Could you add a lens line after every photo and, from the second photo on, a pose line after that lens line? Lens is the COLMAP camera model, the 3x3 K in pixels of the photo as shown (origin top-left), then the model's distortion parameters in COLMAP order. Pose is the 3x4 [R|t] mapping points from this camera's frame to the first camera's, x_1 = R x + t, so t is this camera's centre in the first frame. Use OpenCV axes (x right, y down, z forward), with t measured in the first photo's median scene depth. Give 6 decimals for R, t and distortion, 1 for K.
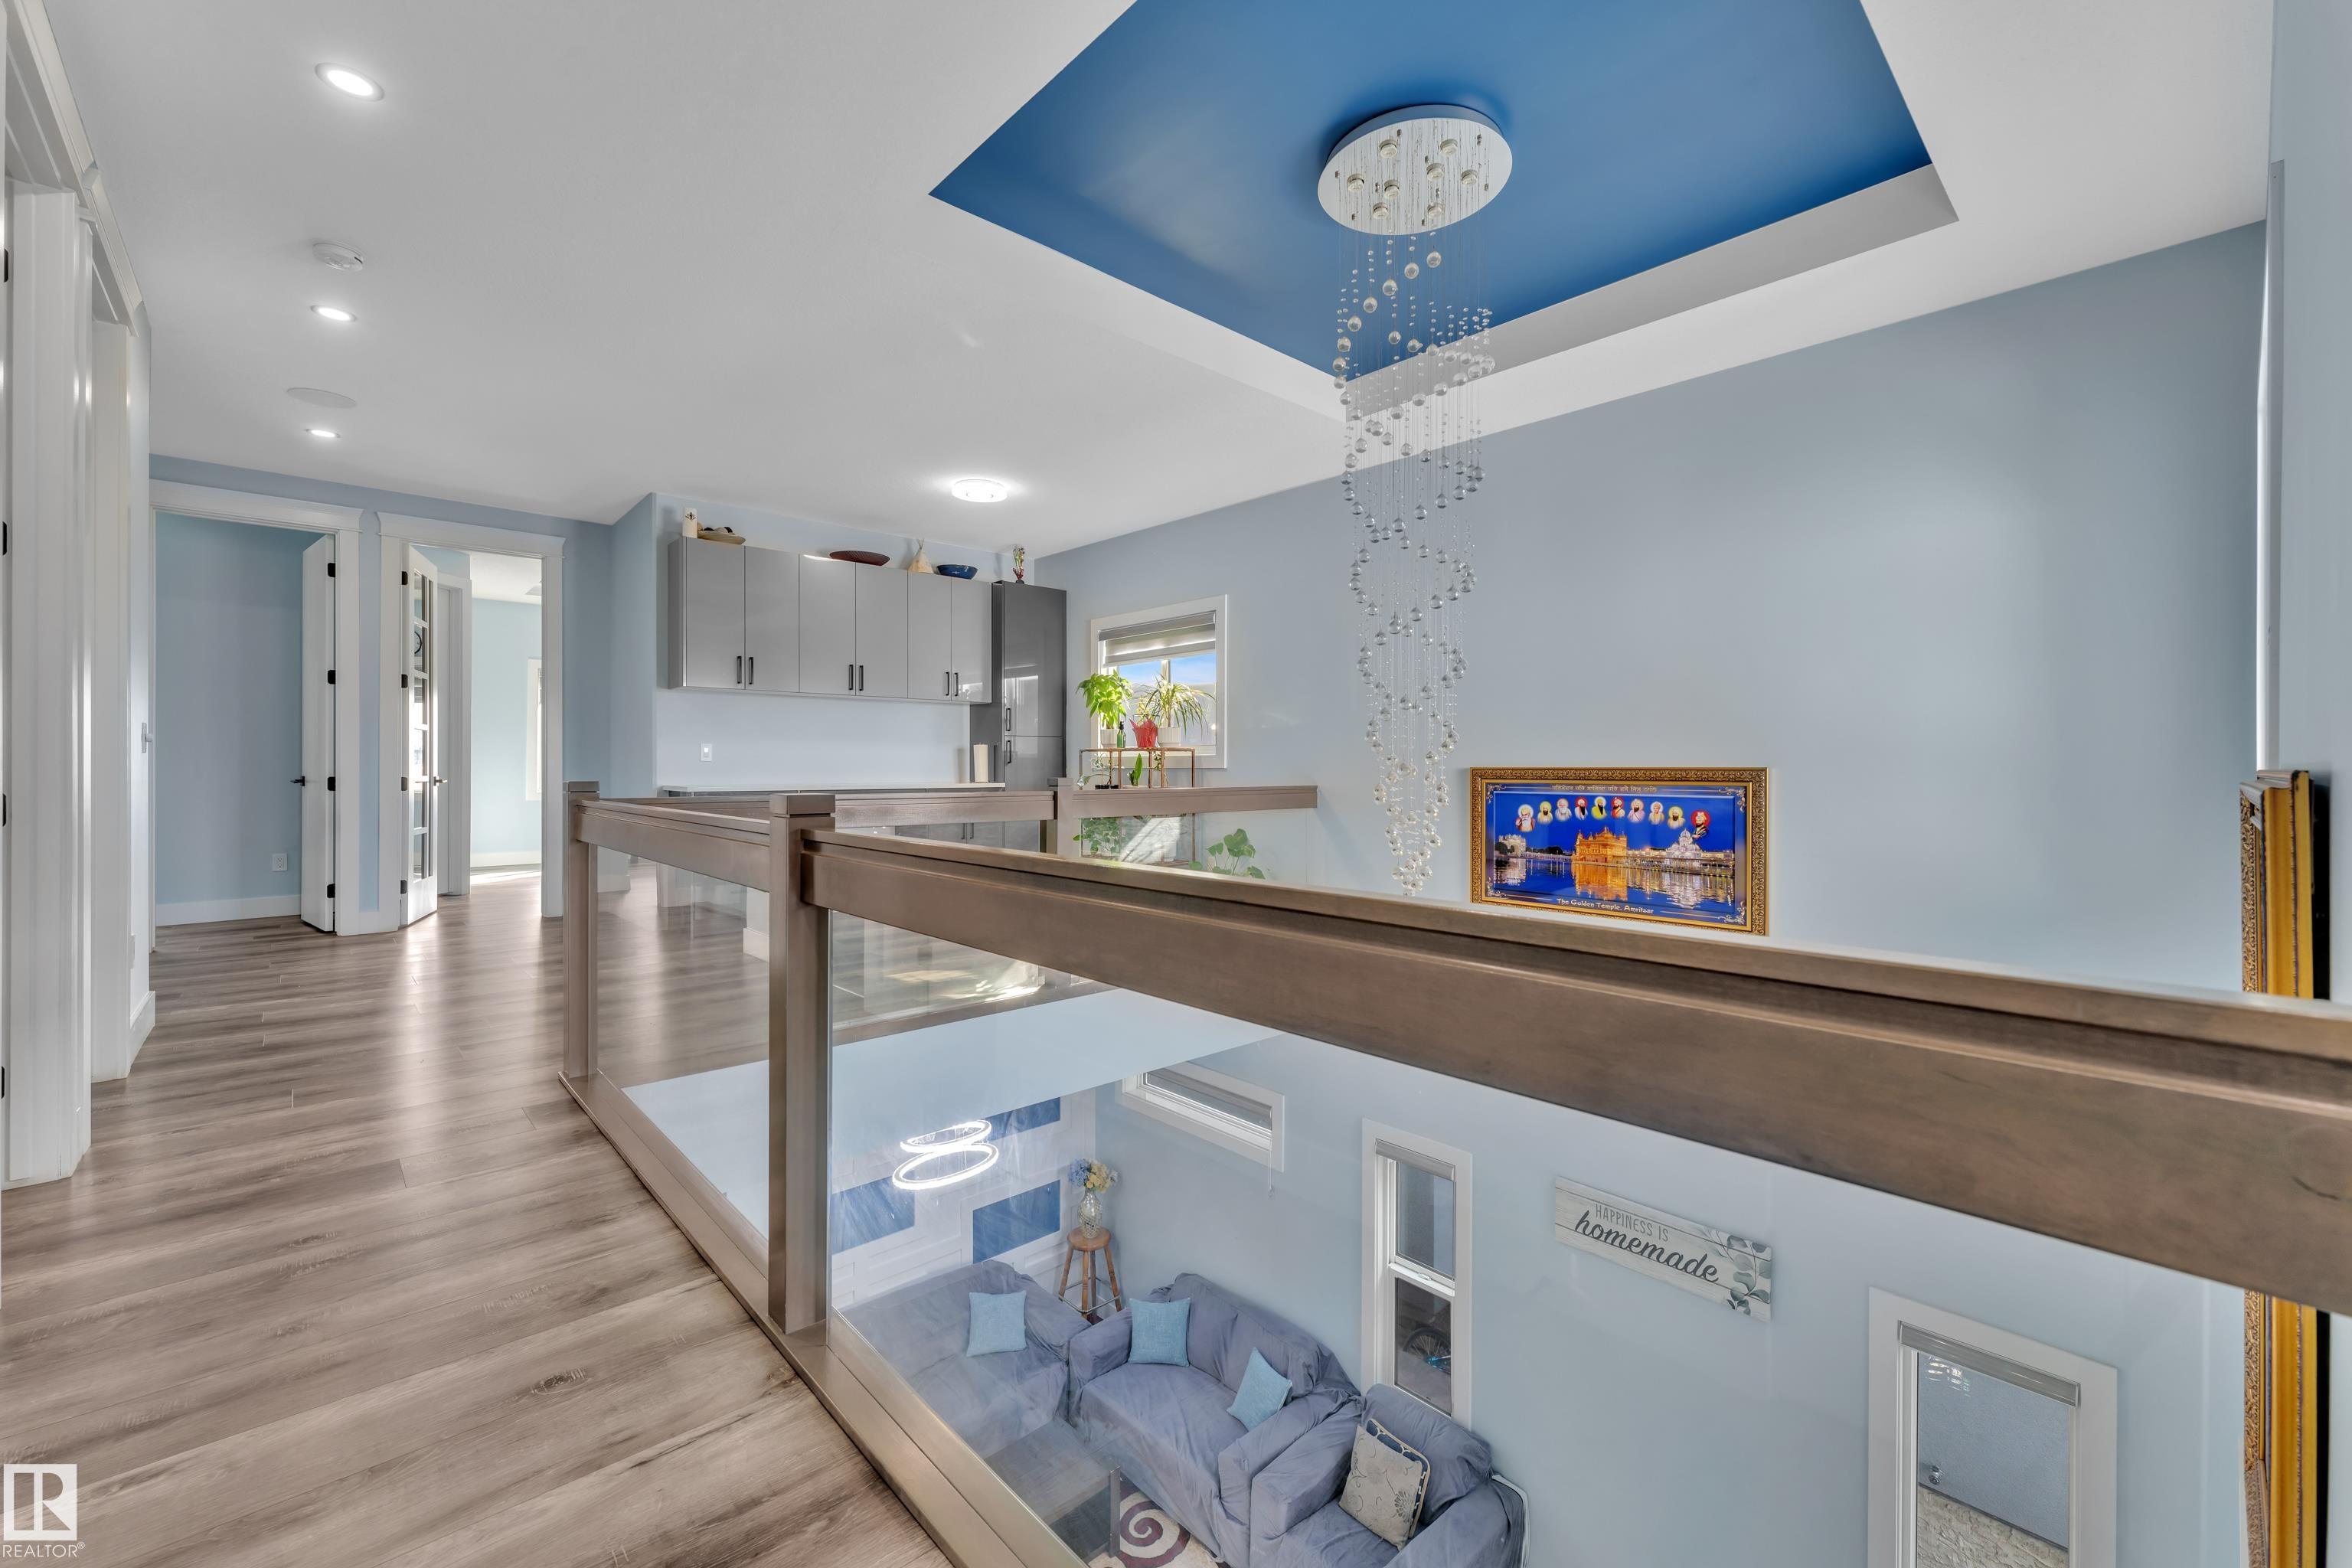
lens RADIAL K [[957.9, 0, 1171.0], [0, 957.9, 776.2], [0, 0, 1]] dist [0.005691, -0.000202]
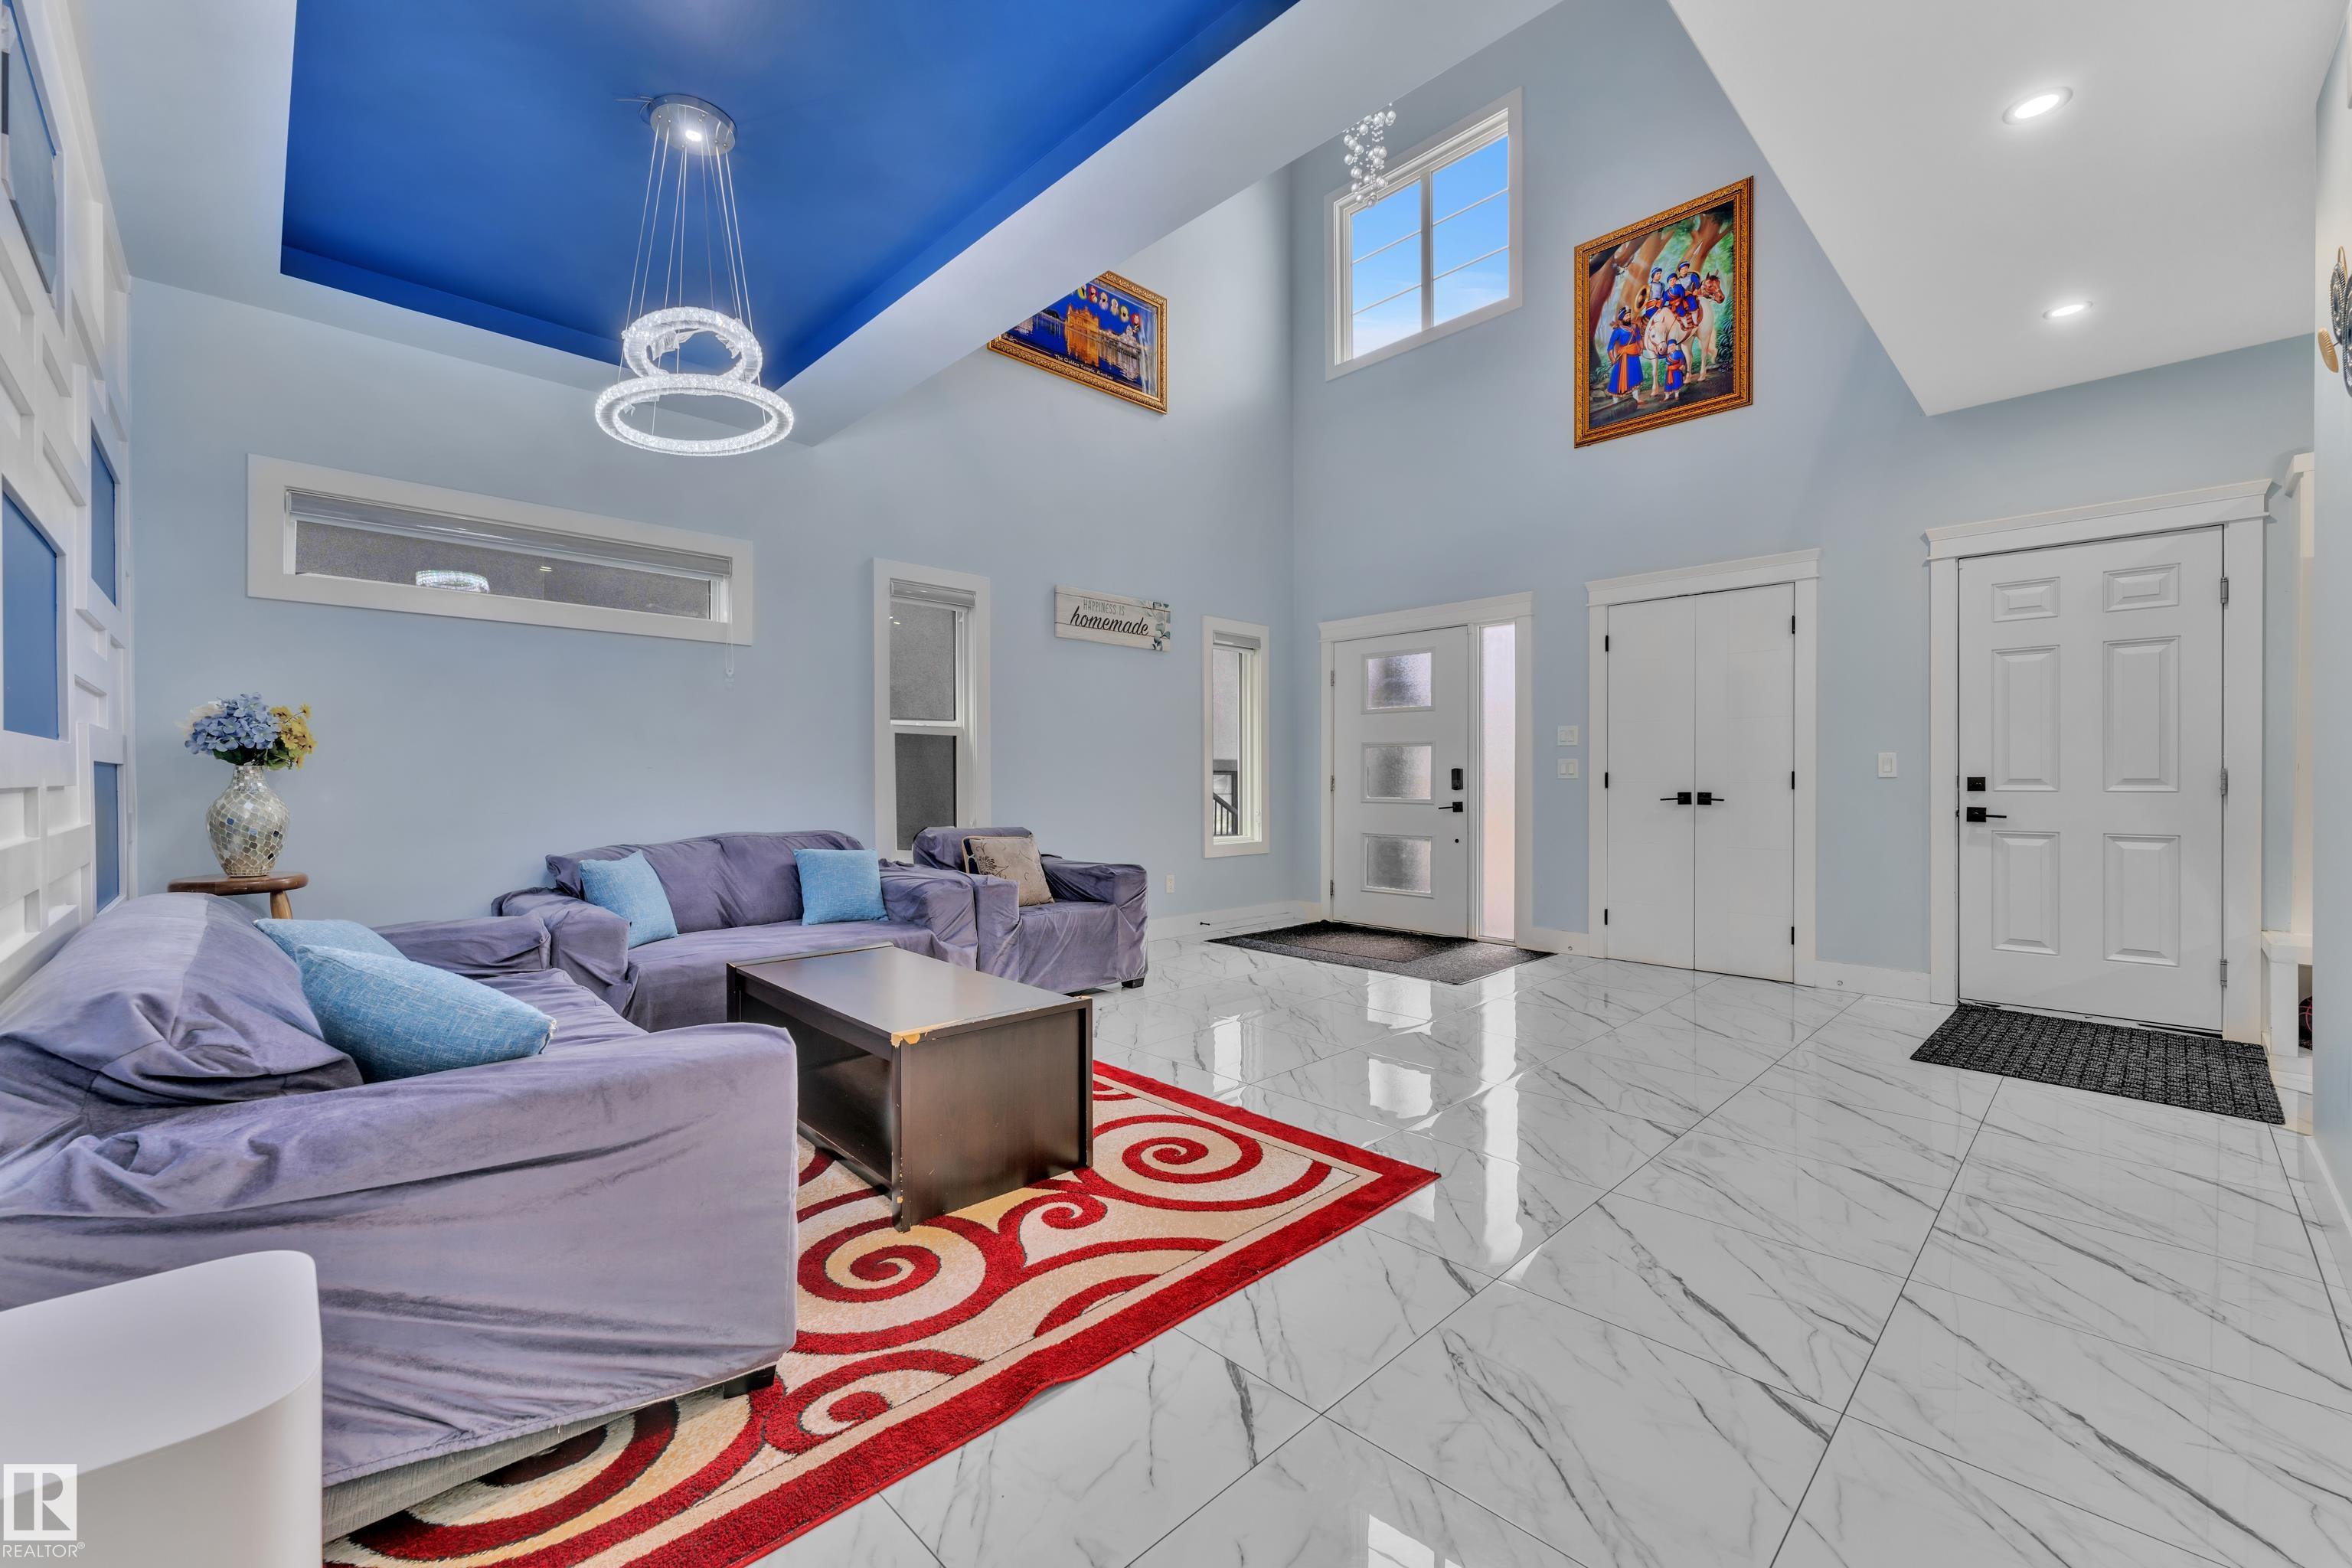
lens RADIAL K [[957.9, 0, 1171.0], [0, 957.9, 776.2], [0, 0, 1]] dist [0.005691, -0.000202]
pose [[-0.030060, 0.003398, 0.999542, -0.835025], [0.007632, 0.999966, -0.003170, 0.687344], [-0.999519, 0.007534, -0.030085, 0.925752]]
